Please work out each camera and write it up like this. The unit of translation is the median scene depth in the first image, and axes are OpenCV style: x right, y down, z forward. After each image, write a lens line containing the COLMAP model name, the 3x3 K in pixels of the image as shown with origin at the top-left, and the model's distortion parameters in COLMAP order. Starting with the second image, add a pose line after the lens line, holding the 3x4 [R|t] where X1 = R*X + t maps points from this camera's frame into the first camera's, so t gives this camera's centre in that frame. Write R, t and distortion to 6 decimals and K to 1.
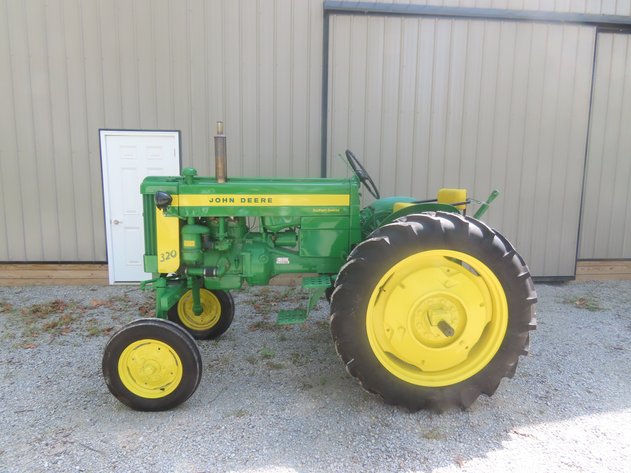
lens RADIAL K [[444.5, 0, 325.1], [0, 444.5, 210.4], [0, 0, 1]] dist [-0.007602, 0.006343]
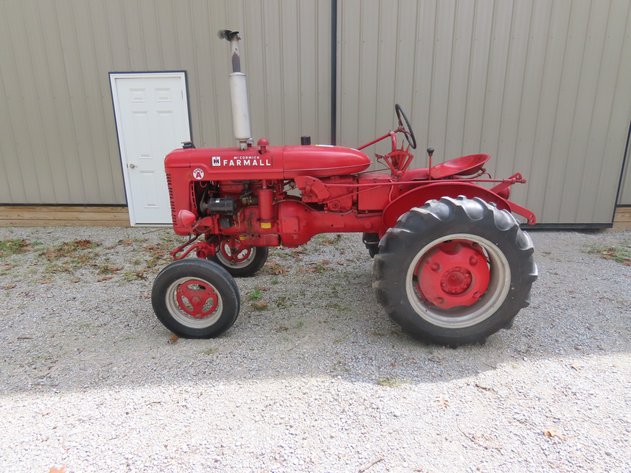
lens RADIAL K [[444.5, 0, 313.1], [0, 444.5, 234.3], [0, 0, 1]] dist [-0.007602, 0.006343]
pose [[0.988921, 0.015923, -0.147589, 0.102151], [0.011329, 0.983236, 0.181988, -0.001454], [0.148012, -0.181643, 0.972162, 0.032292]]
